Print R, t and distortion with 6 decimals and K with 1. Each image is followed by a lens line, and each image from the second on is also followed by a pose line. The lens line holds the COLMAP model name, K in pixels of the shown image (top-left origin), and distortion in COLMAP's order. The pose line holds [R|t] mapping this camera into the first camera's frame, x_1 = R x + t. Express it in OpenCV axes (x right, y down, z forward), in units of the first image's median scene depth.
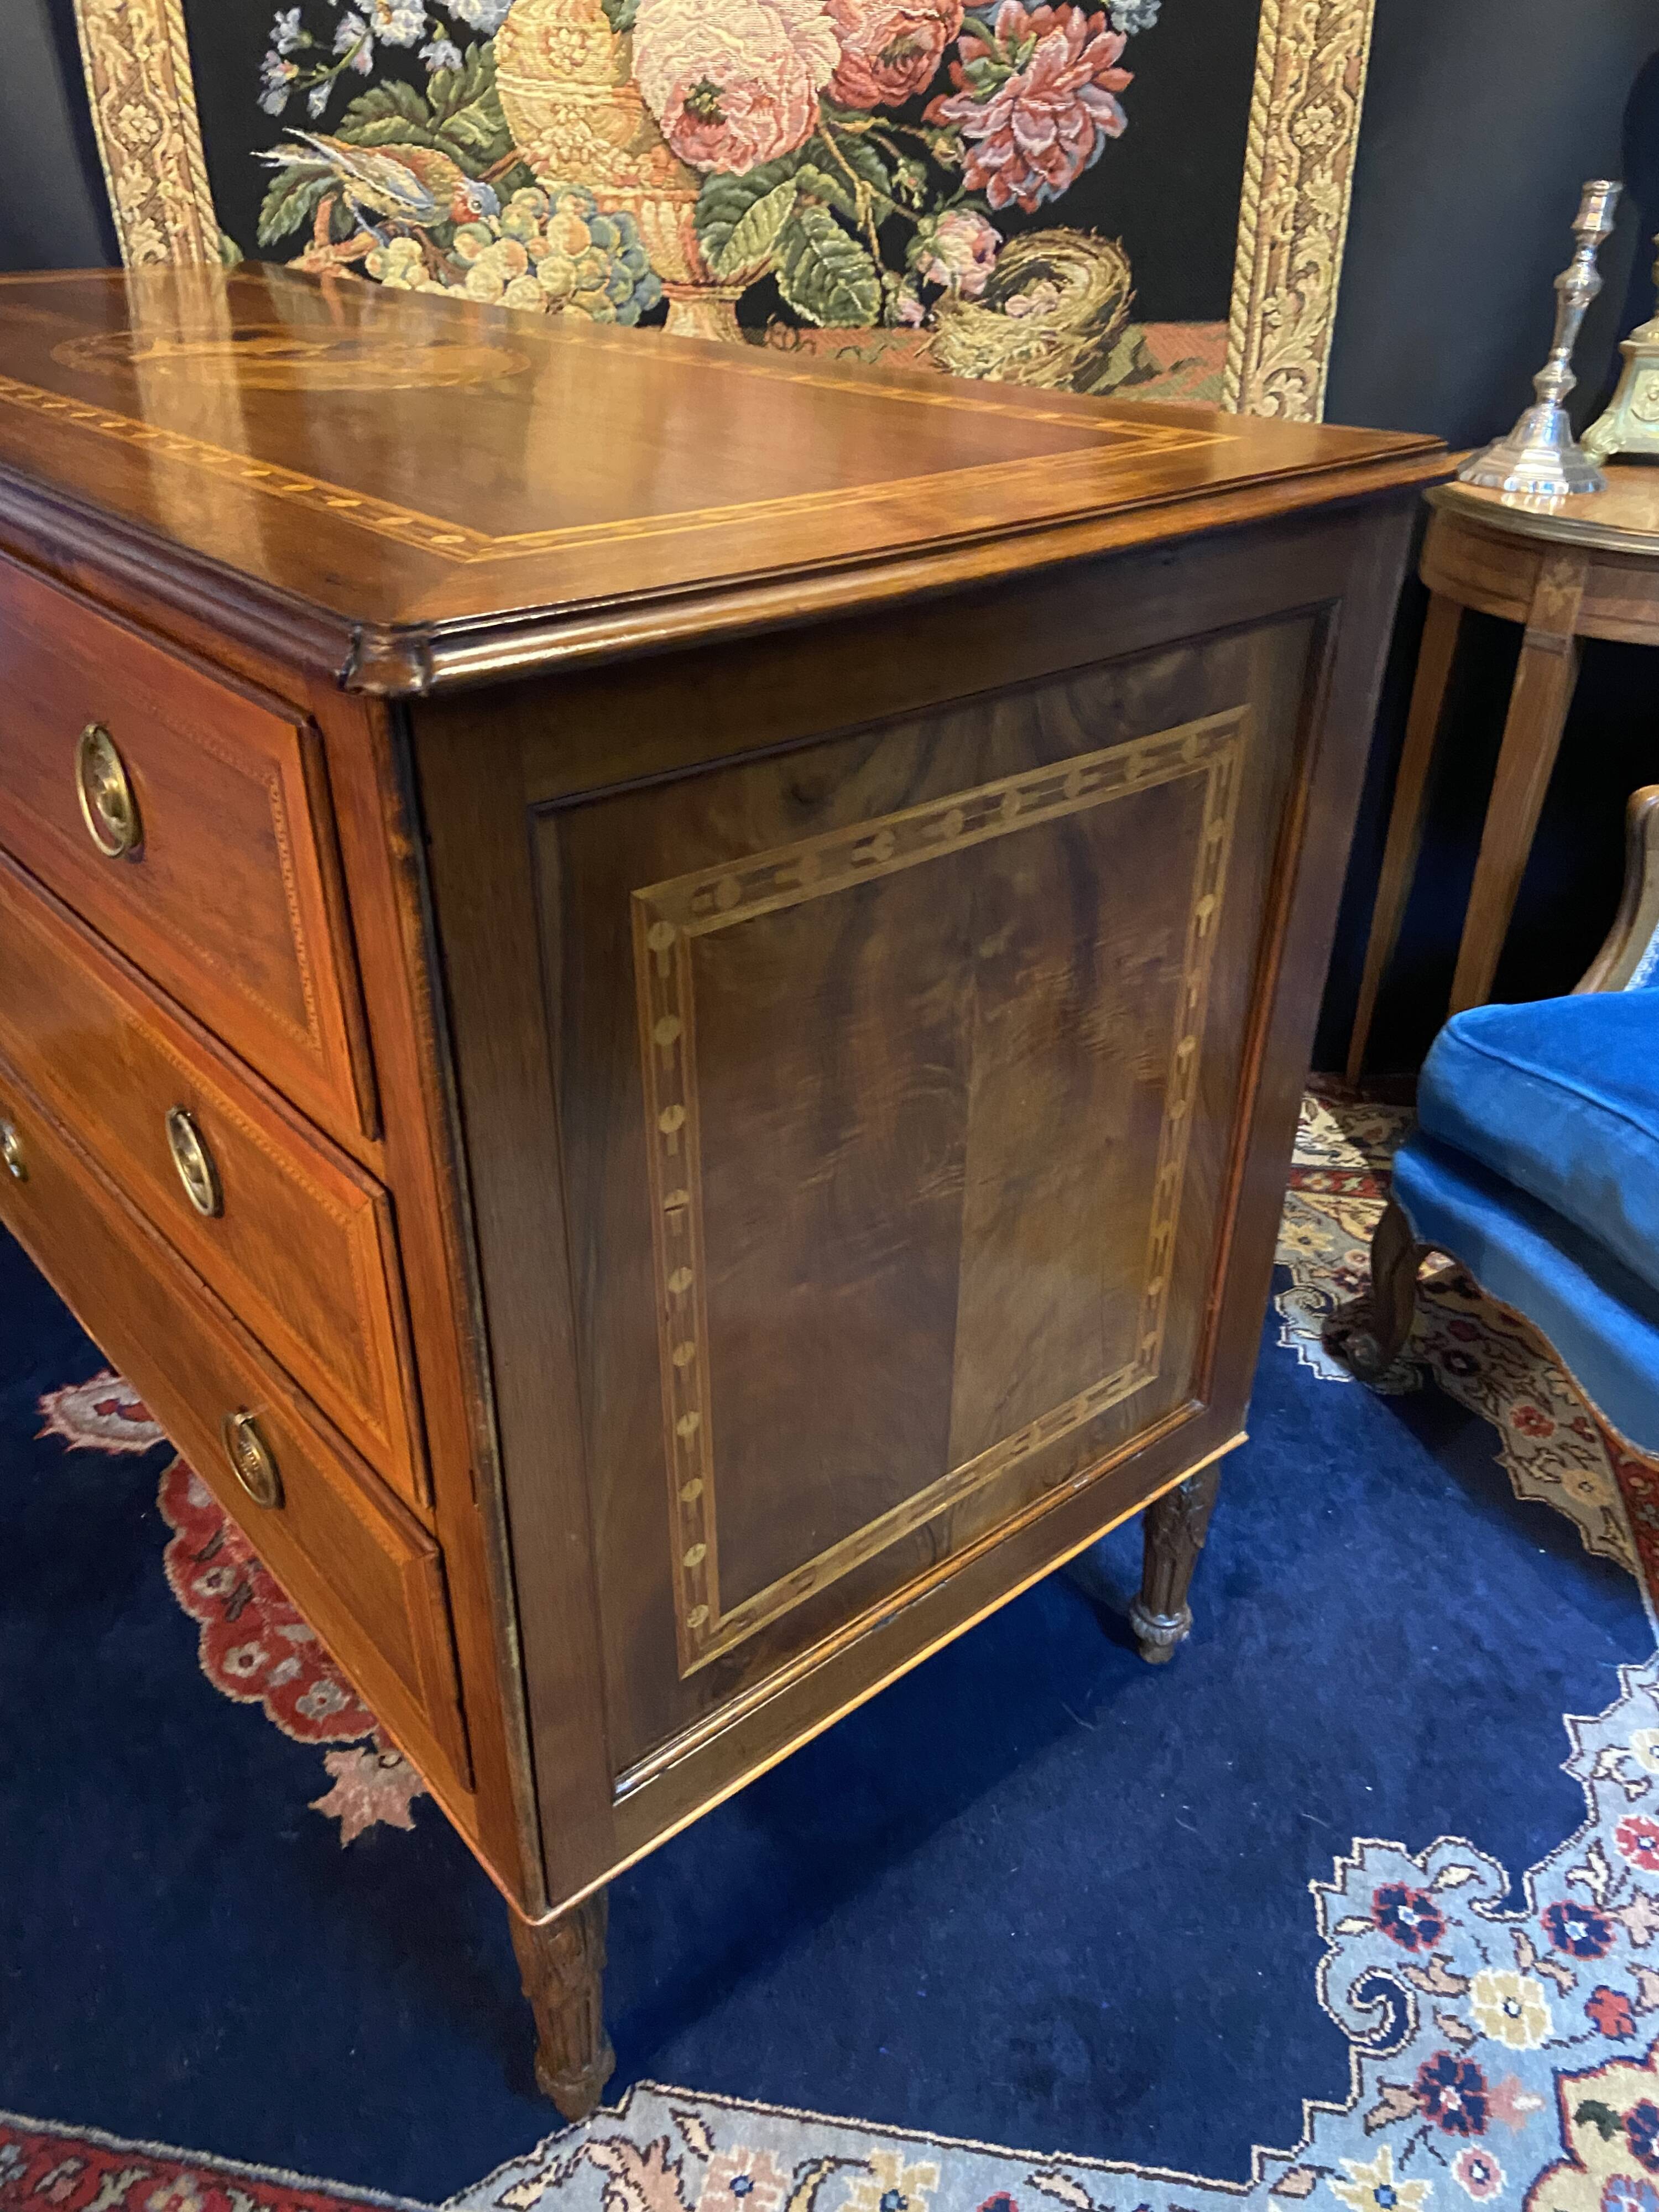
lens RADIAL K [[1648.9, 0, 821.1], [0, 1648.9, 1135.4], [0, 0, 1]] dist [0.103348, -0.128164]
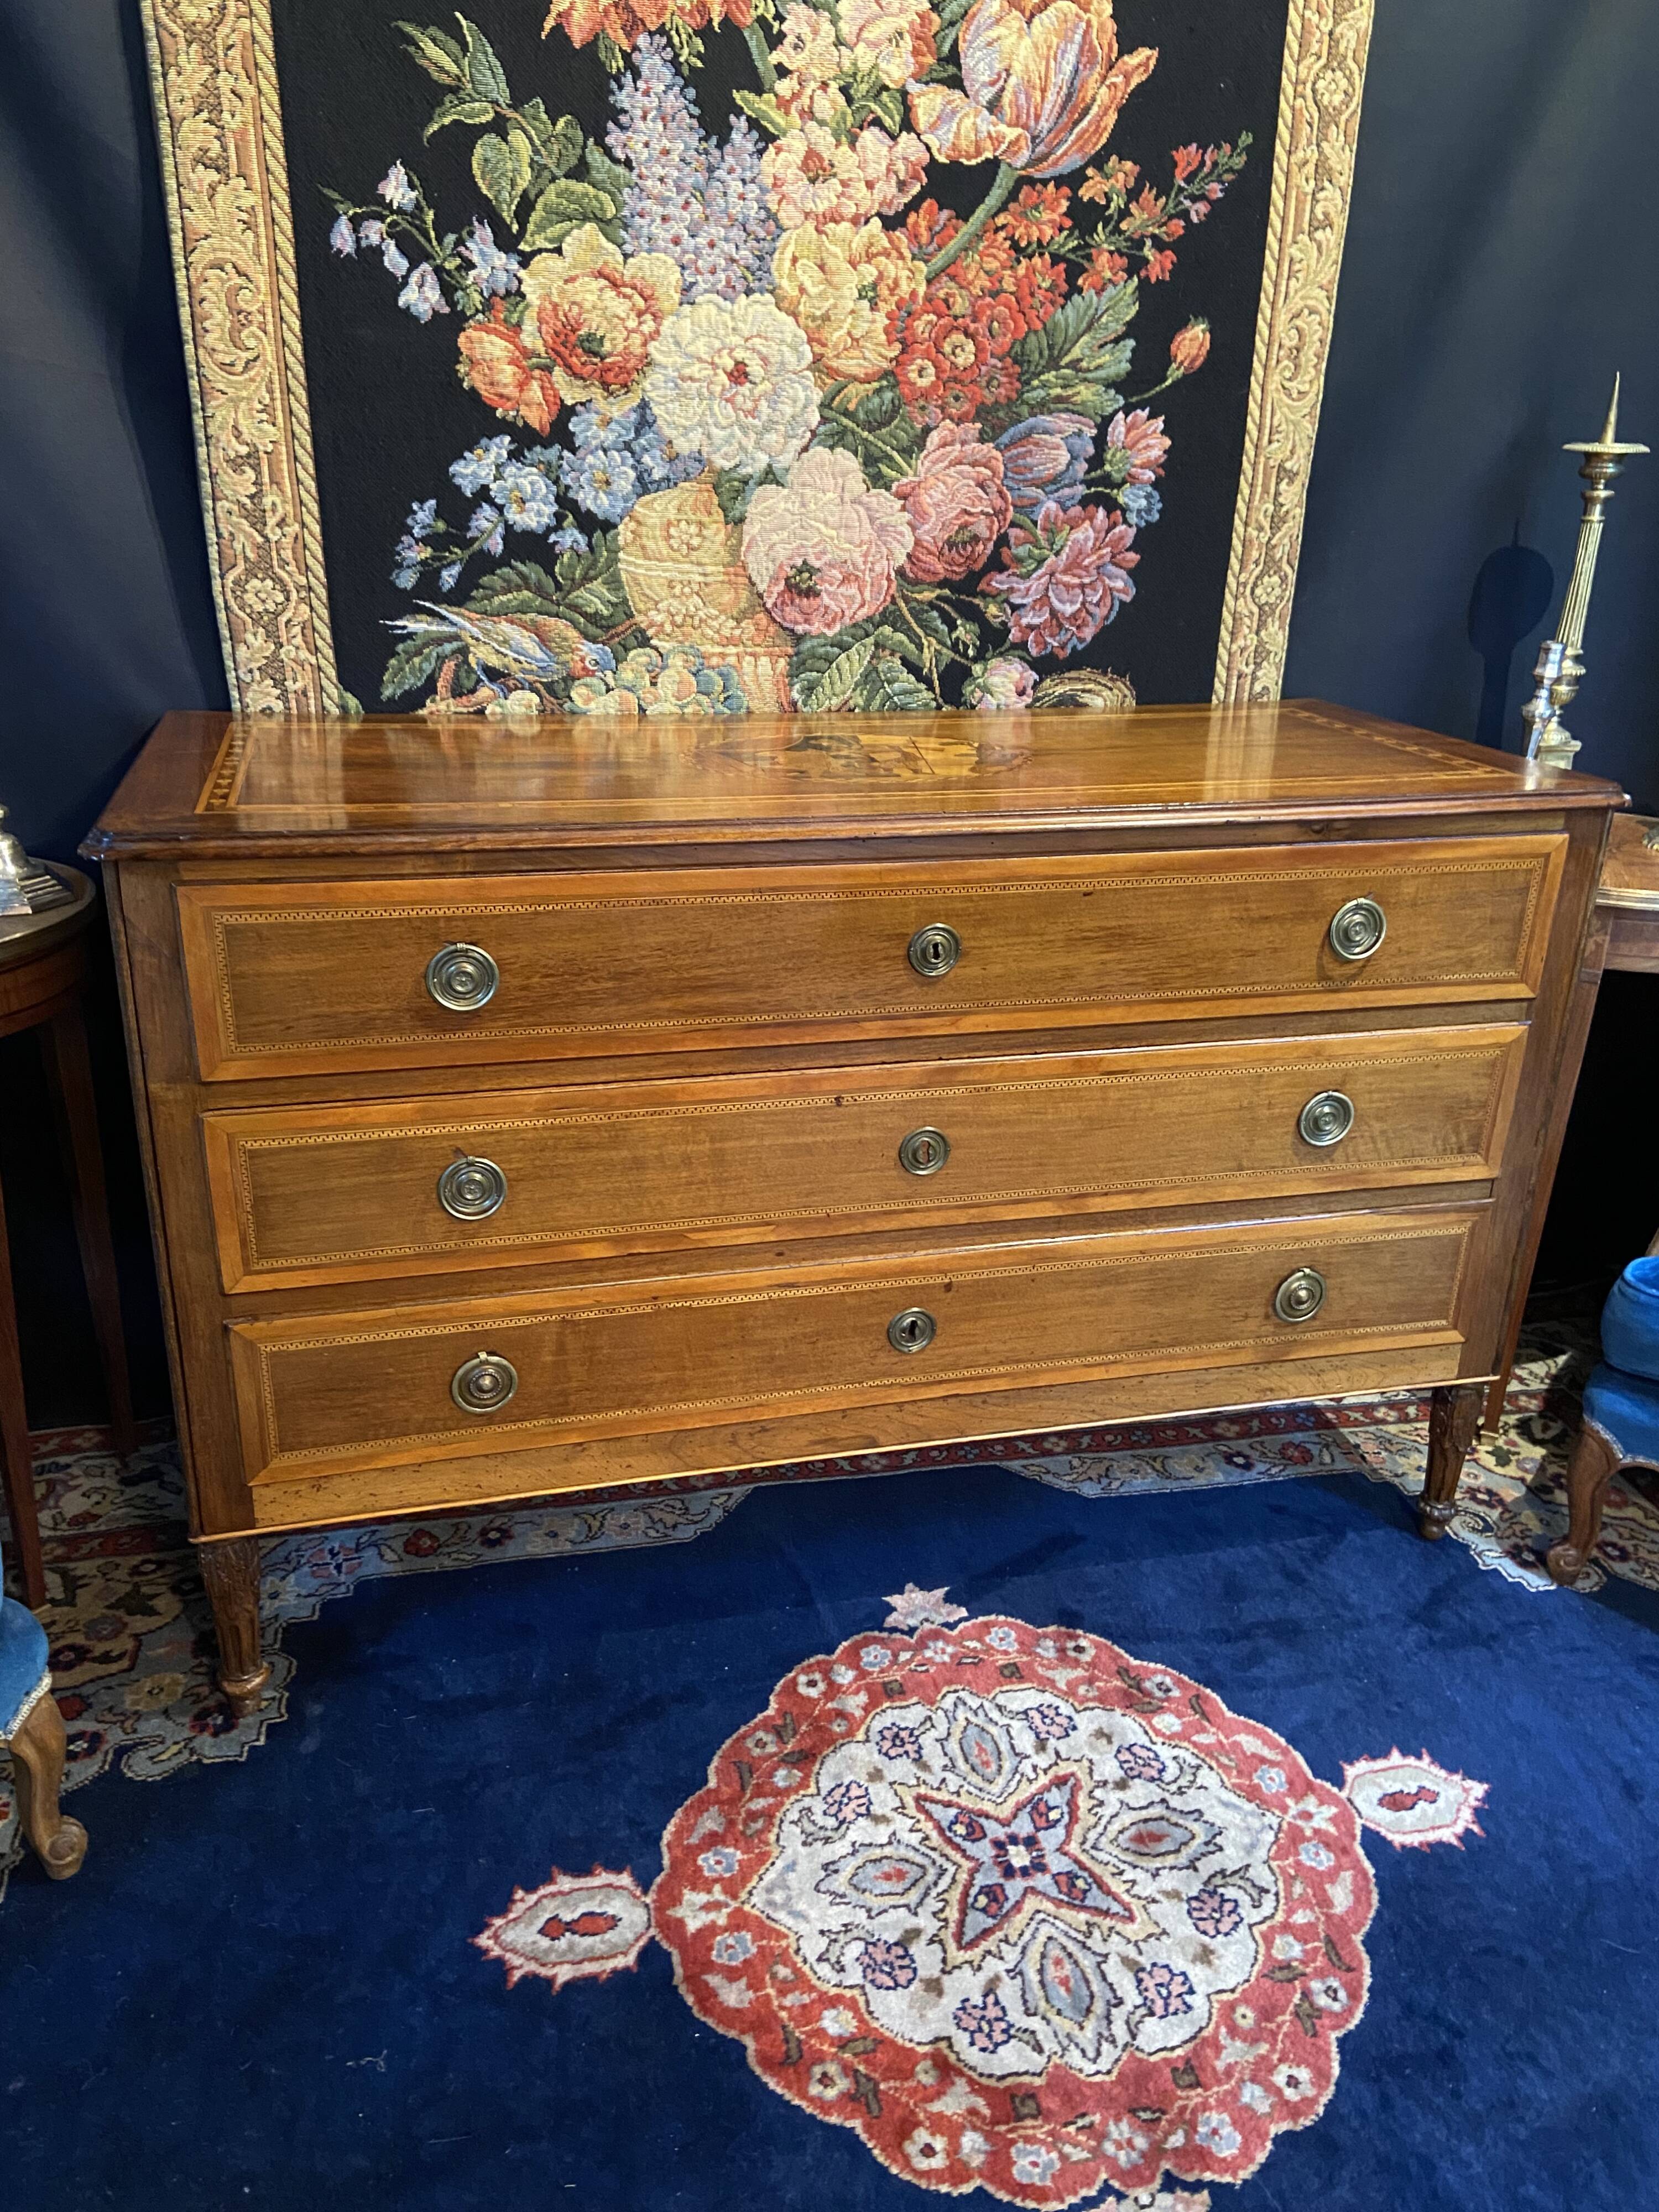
lens RADIAL K [[1638.7, 0, 827.1], [0, 1638.7, 1102.1], [0, 0, 1]] dist [0.129990, -0.165023]
pose [[0.932521, -0.126838, 0.338109, -0.484867], [0.162602, 0.983482, -0.079520, -0.166000], [-0.322438, 0.129131, 0.937742, -0.029414]]
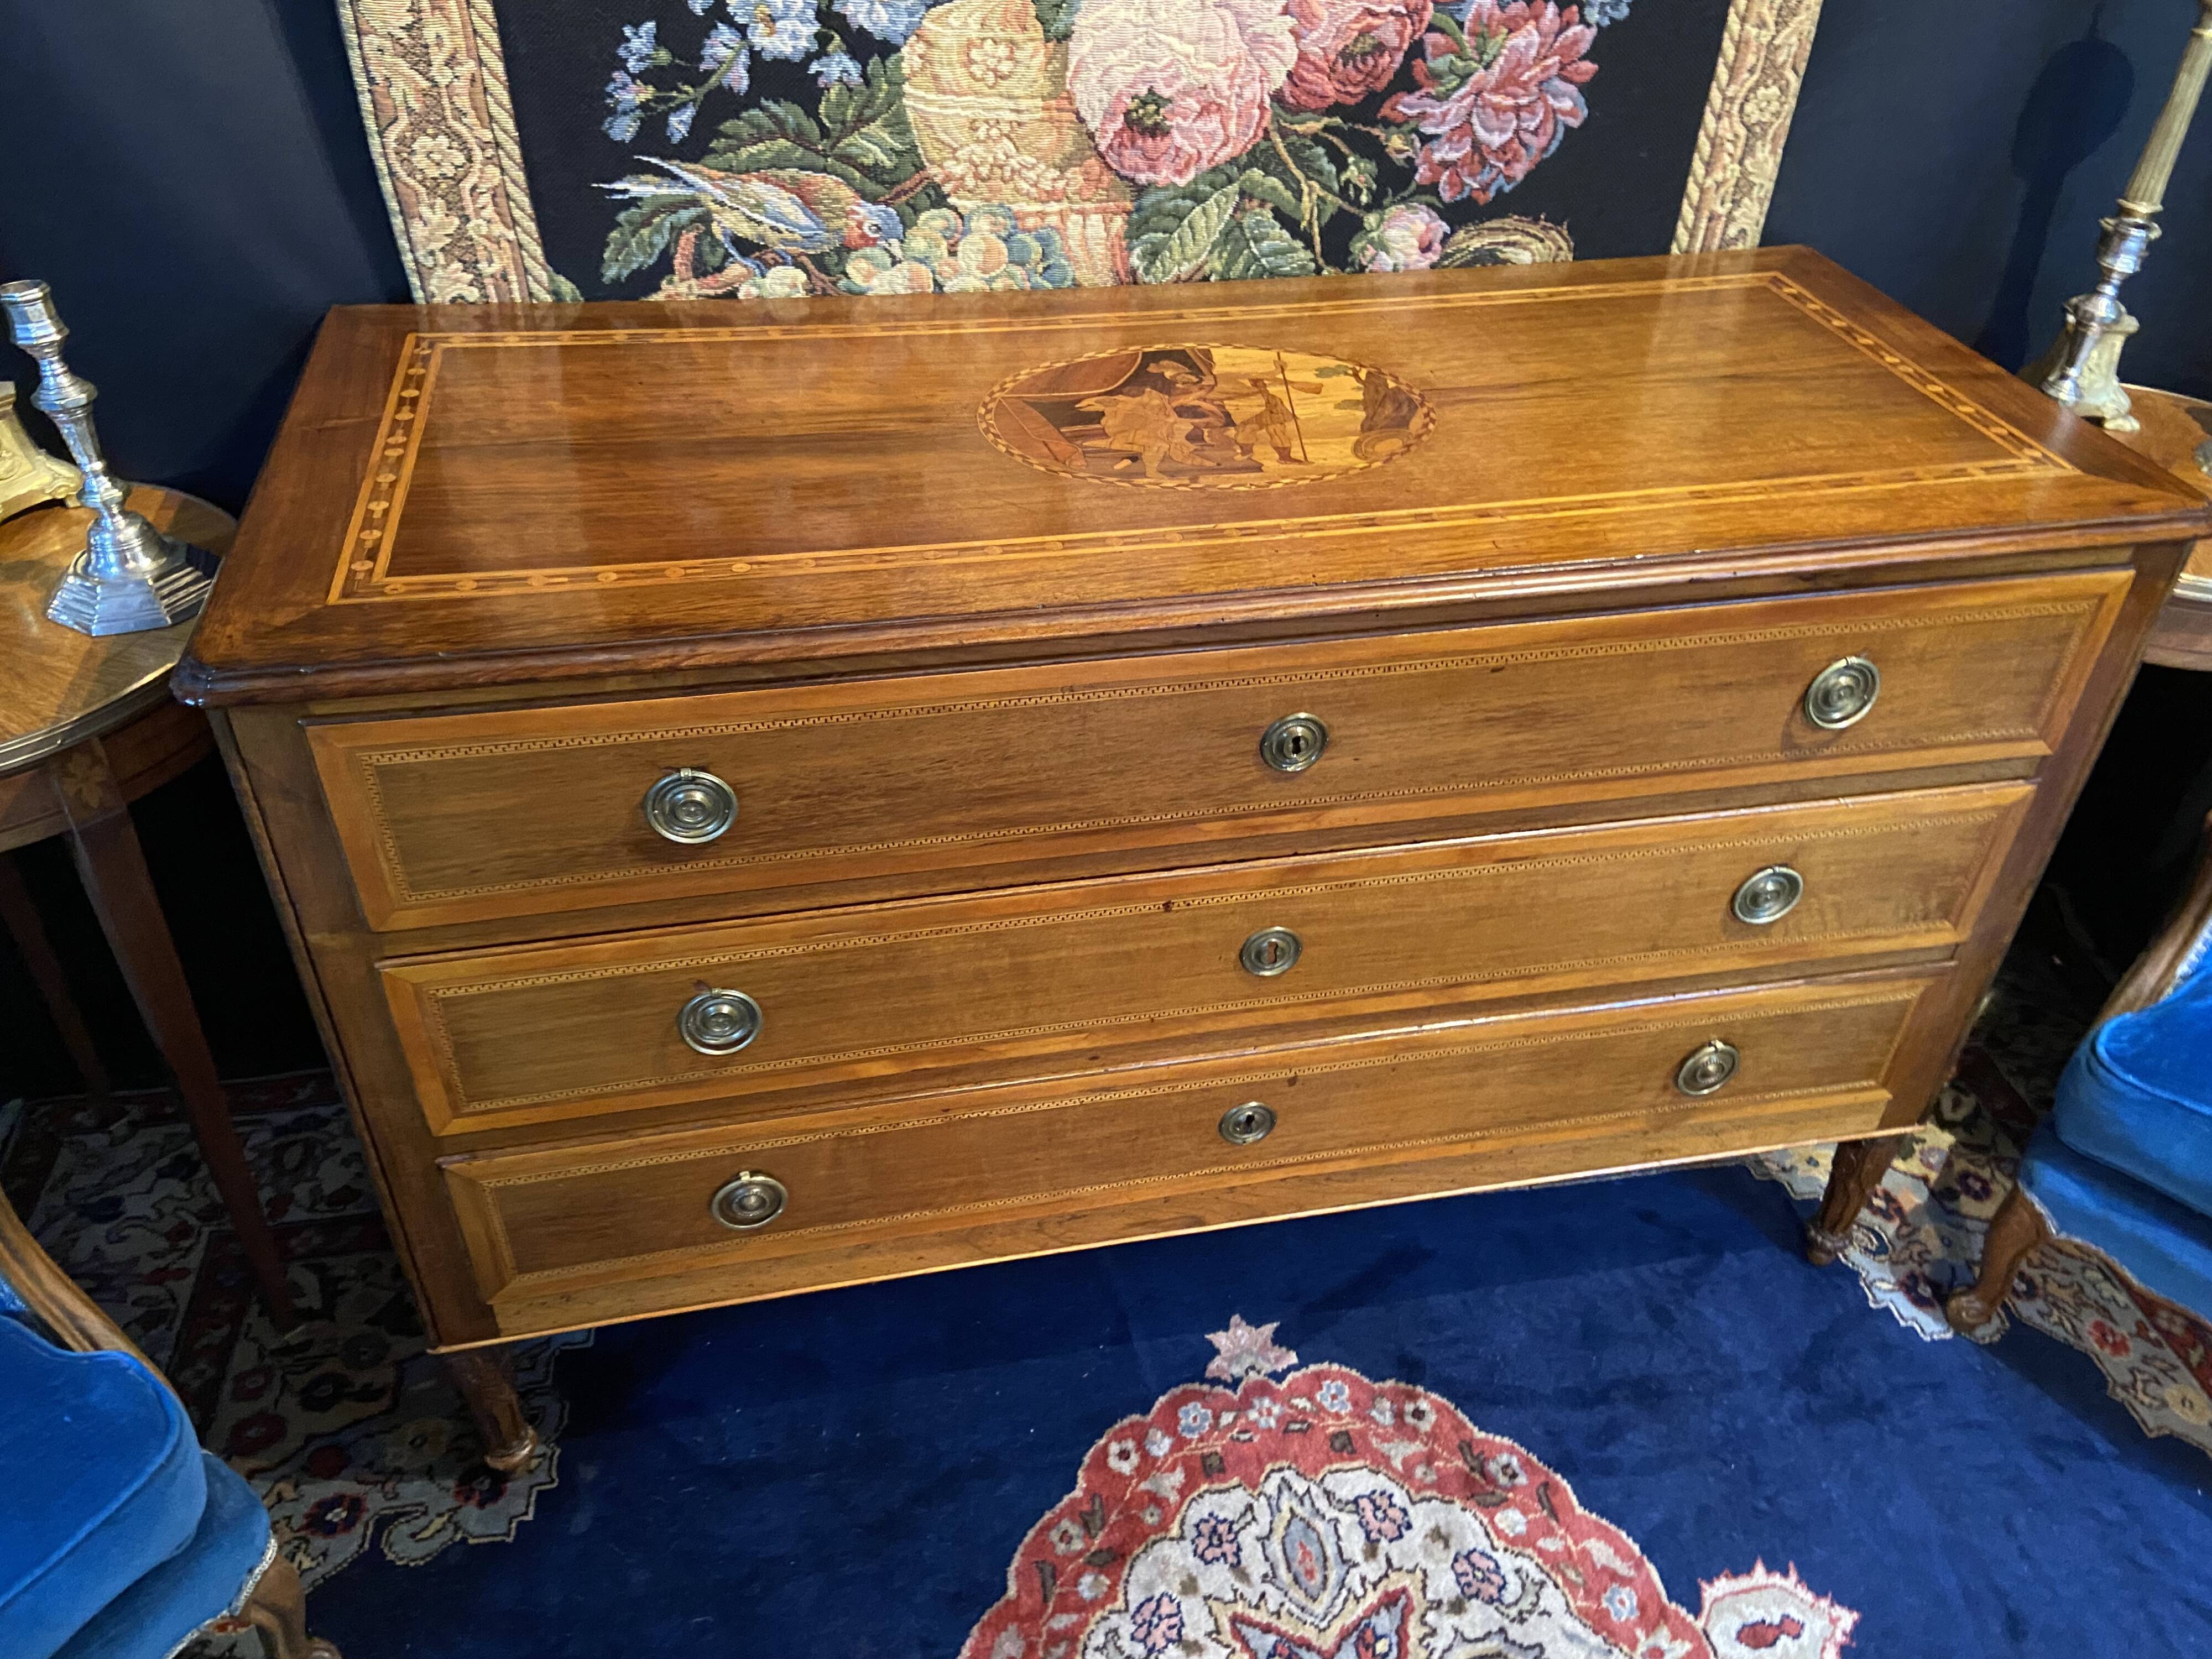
lens RADIAL K [[1638.7, 0, 1121.6], [0, 1638.7, 819.9], [0, 0, 1]] dist [0.129990, -0.165023]
pose [[0.946396, -0.183594, 0.265760, -0.380761], [0.139367, 0.974331, 0.176793, -0.409500], [-0.291396, -0.130278, 0.947690, 0.130810]]
